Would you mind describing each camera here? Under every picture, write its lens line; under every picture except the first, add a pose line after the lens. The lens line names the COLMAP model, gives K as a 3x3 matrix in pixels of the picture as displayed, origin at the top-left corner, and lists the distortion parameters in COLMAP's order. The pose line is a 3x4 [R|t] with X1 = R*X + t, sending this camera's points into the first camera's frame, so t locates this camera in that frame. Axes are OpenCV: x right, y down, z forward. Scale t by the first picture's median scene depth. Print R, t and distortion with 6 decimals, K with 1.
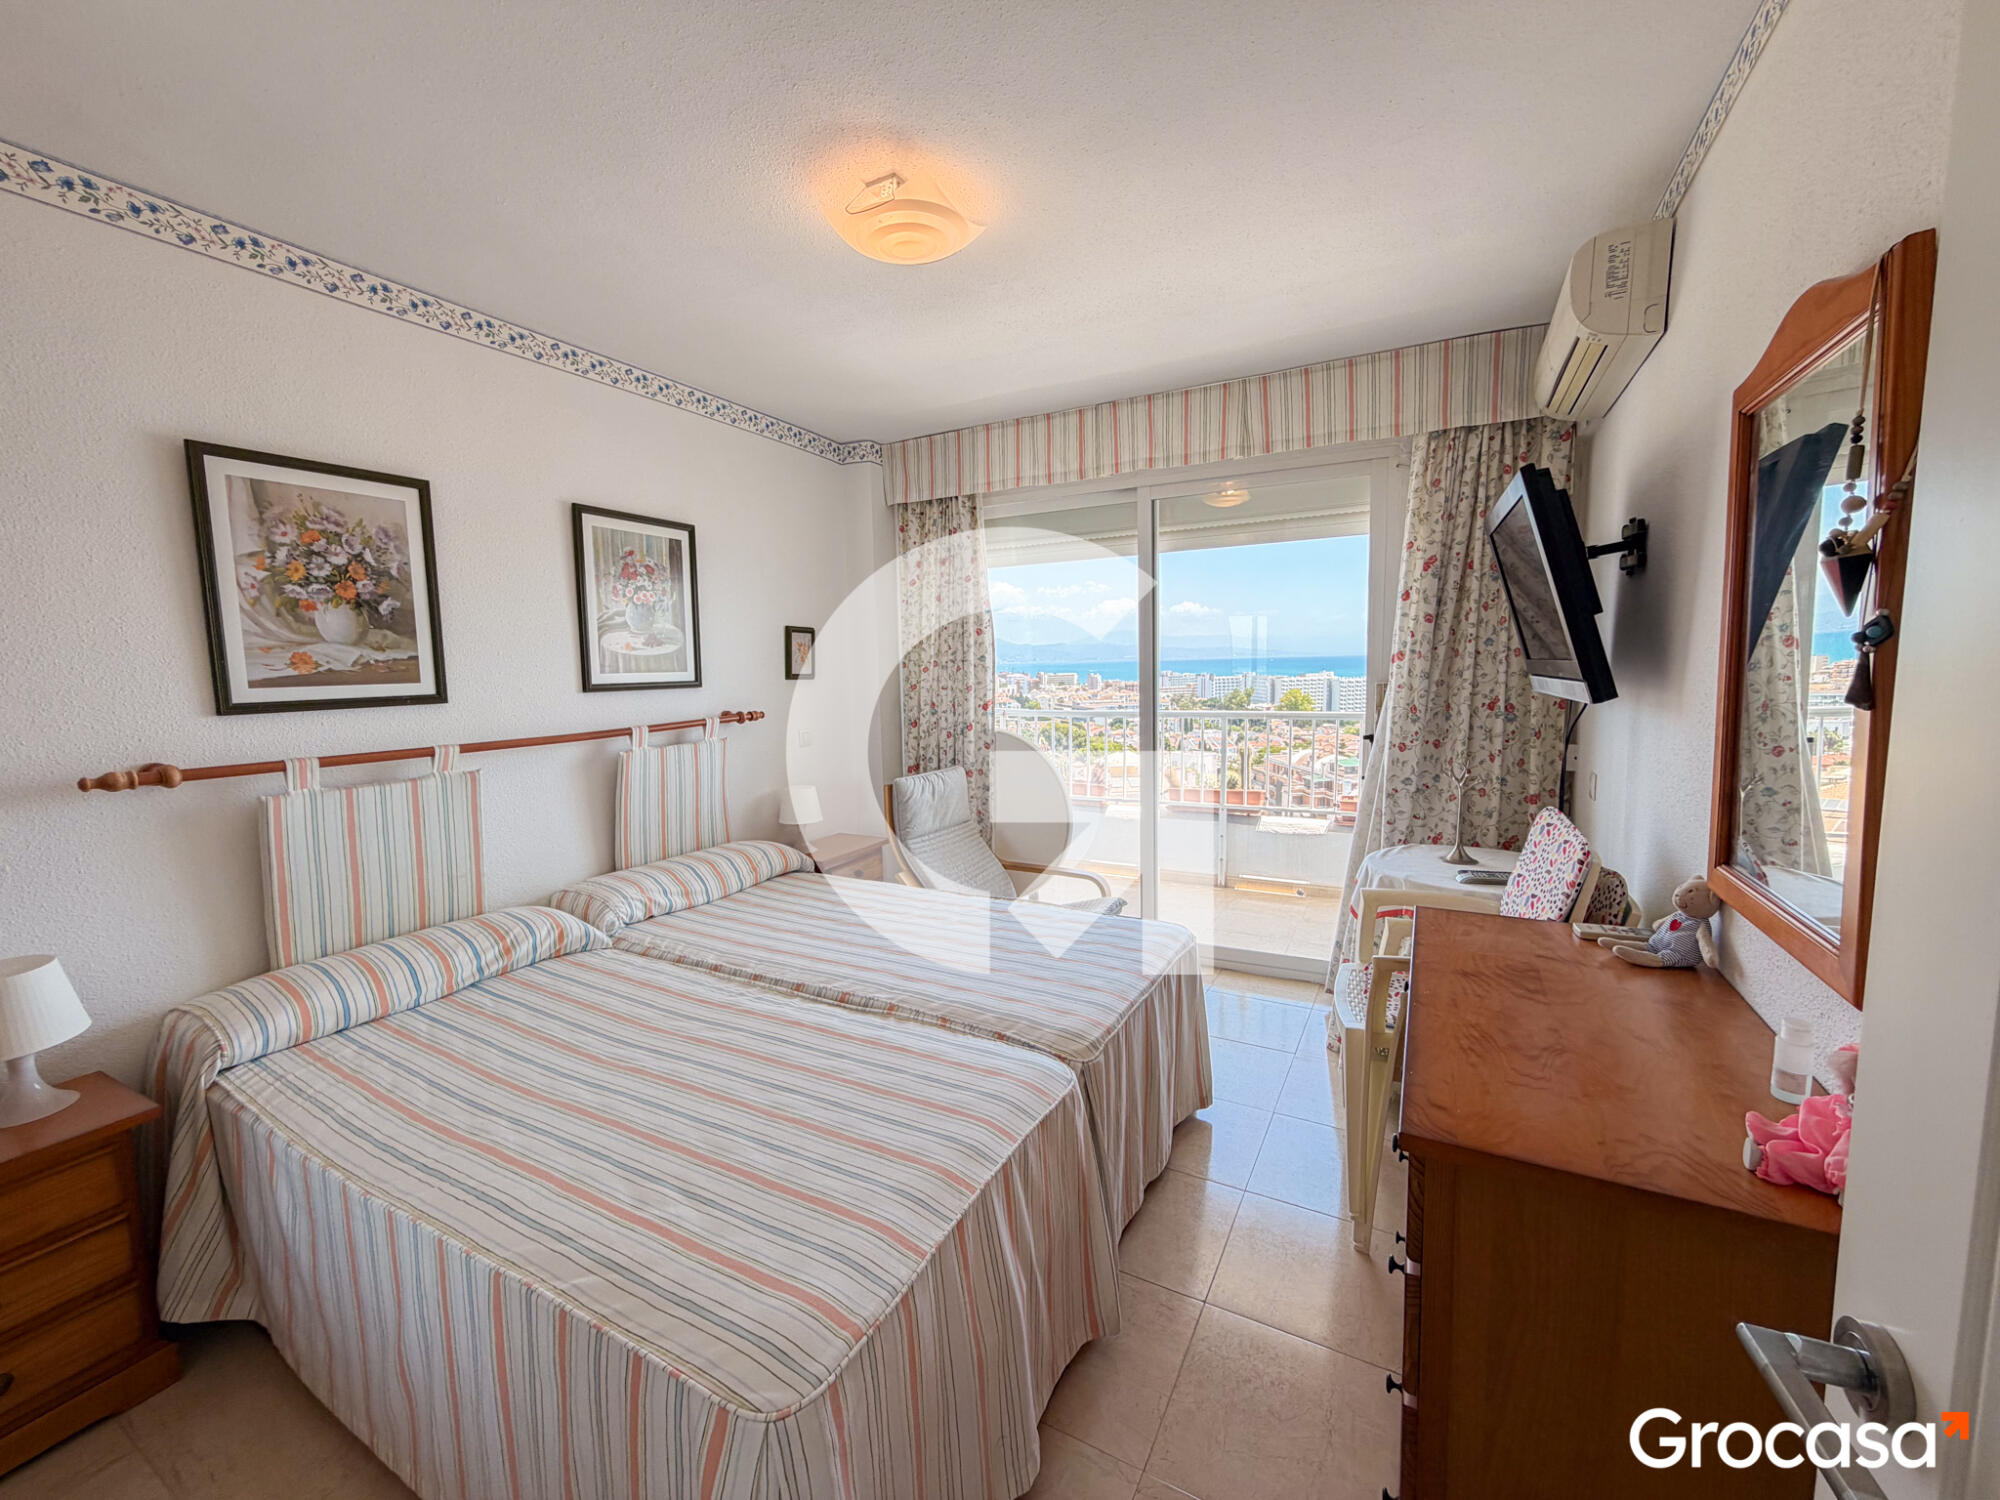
lens RADIAL K [[782.6, 0, 1003.8], [0, 782.6, 744.3], [0, 0, 1]] dist [0.000076, 0.000014]
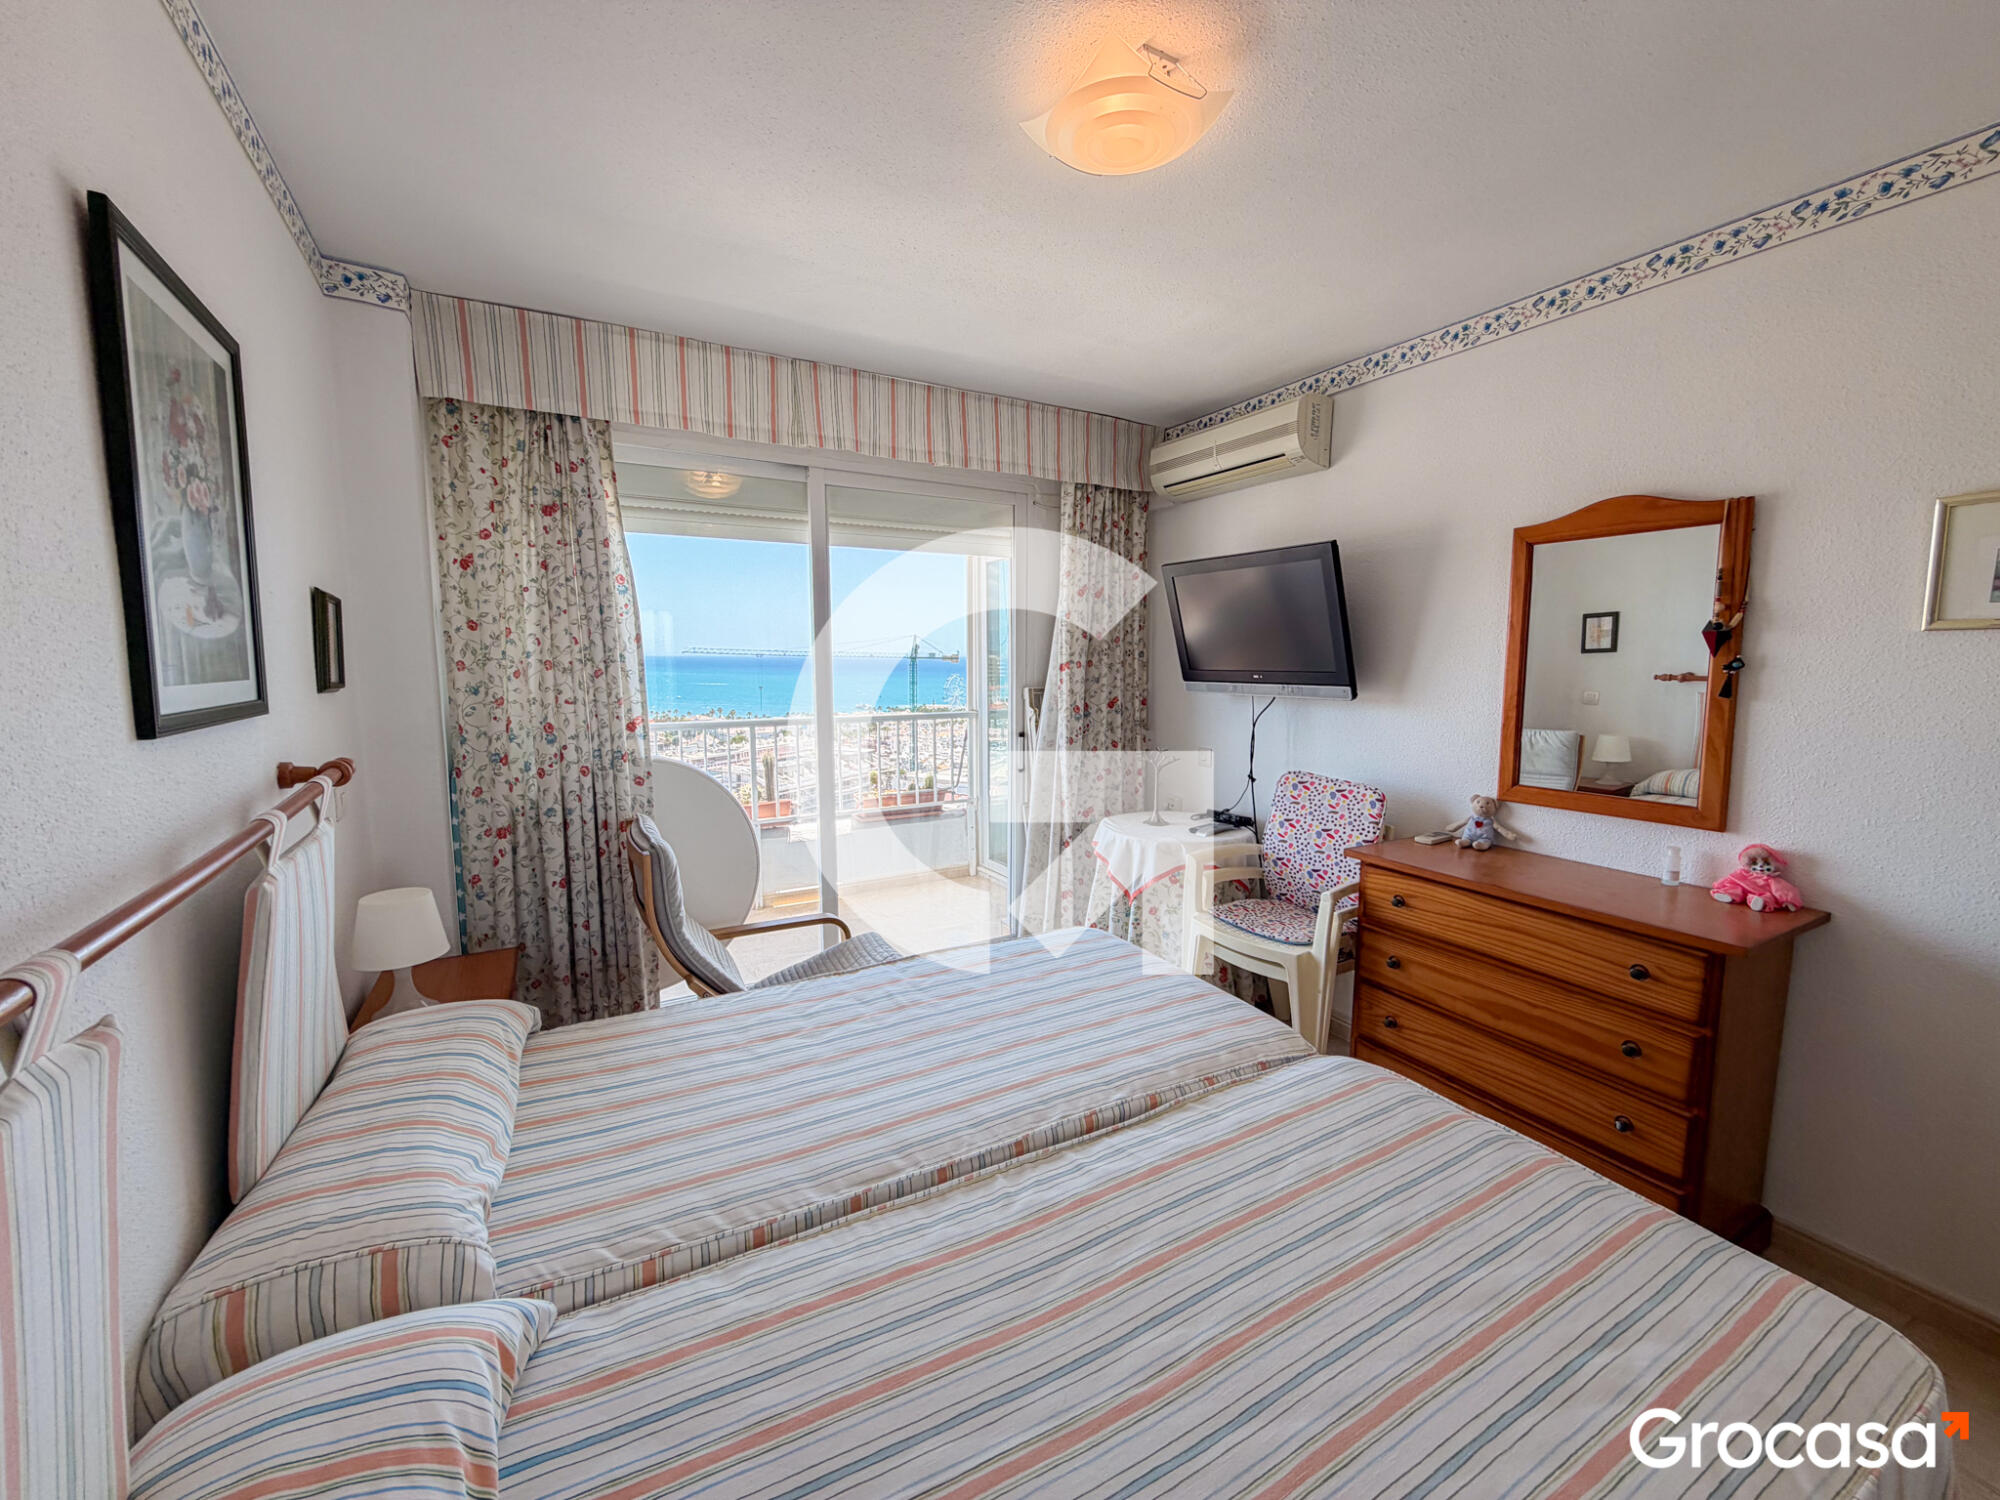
lens RADIAL K [[786.0, 0, 985.7], [0, 786.0, 743.6], [0, 0, 1]] dist [0.000090, -0.000117]
pose [[0.549982, -0.069555, 0.832275, -0.576044], [0.073148, 0.996708, 0.034959, -0.044502], [-0.831967, 0.041652, 0.553259, 0.443901]]
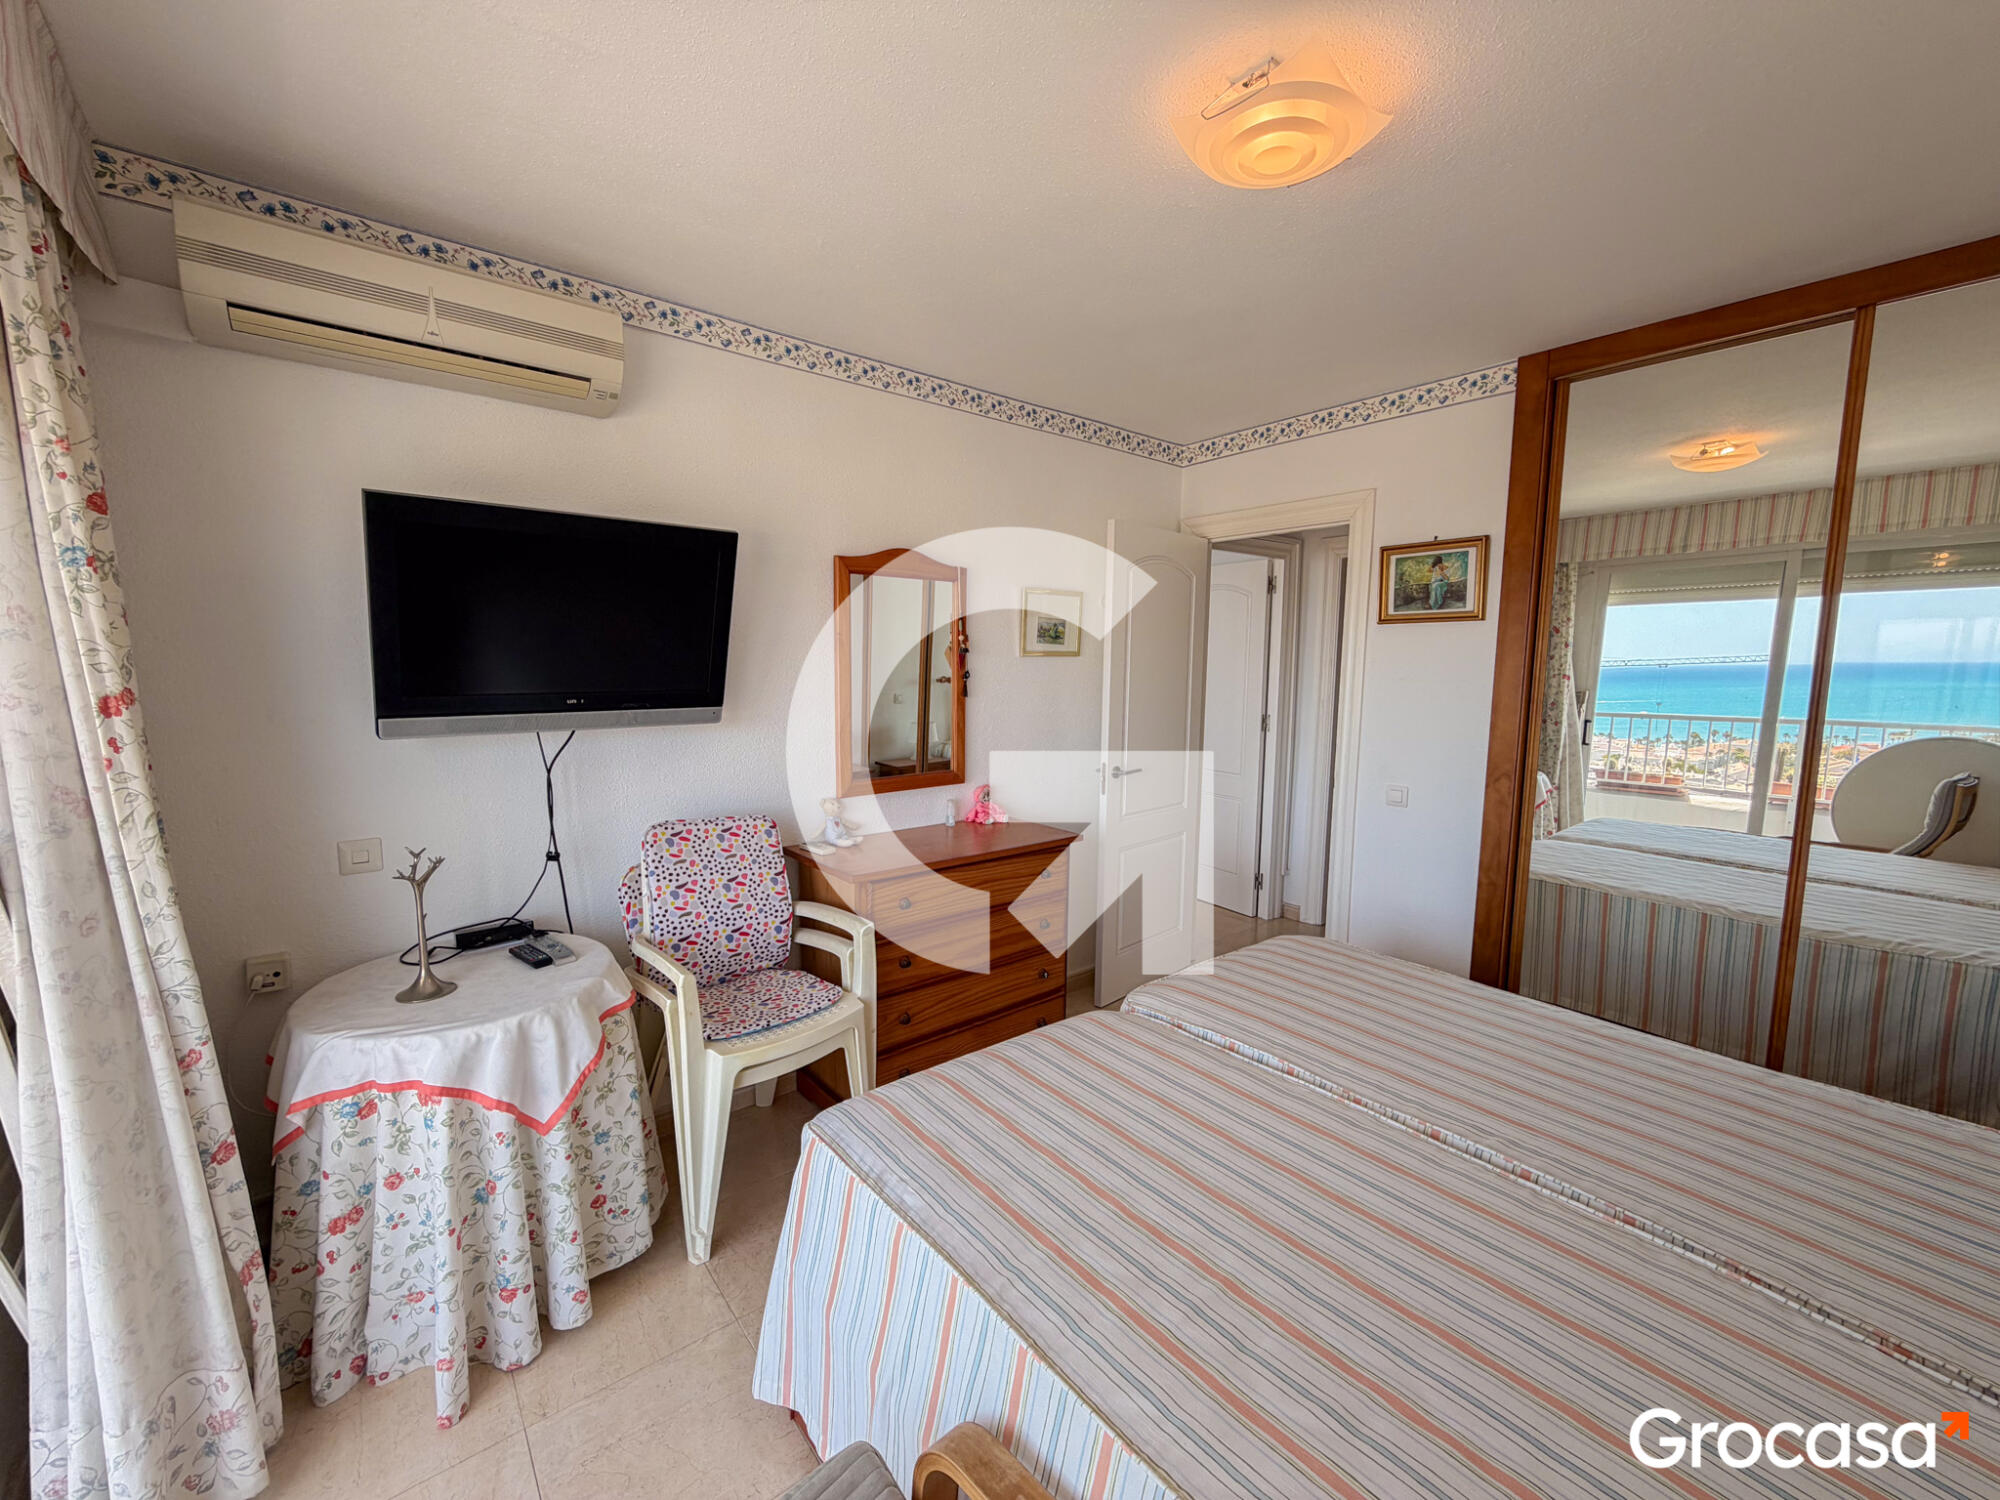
lens RADIAL K [[795.5, 0, 994.7], [0, 795.5, 750.7], [0, 0, 1]] dist [0.000551, 0.000005]
pose [[-0.917608, -0.022499, 0.396849, -0.124486], [0.059086, 0.979584, 0.192157, -0.141092], [-0.393070, 0.199773, -0.897545, 1.215958]]
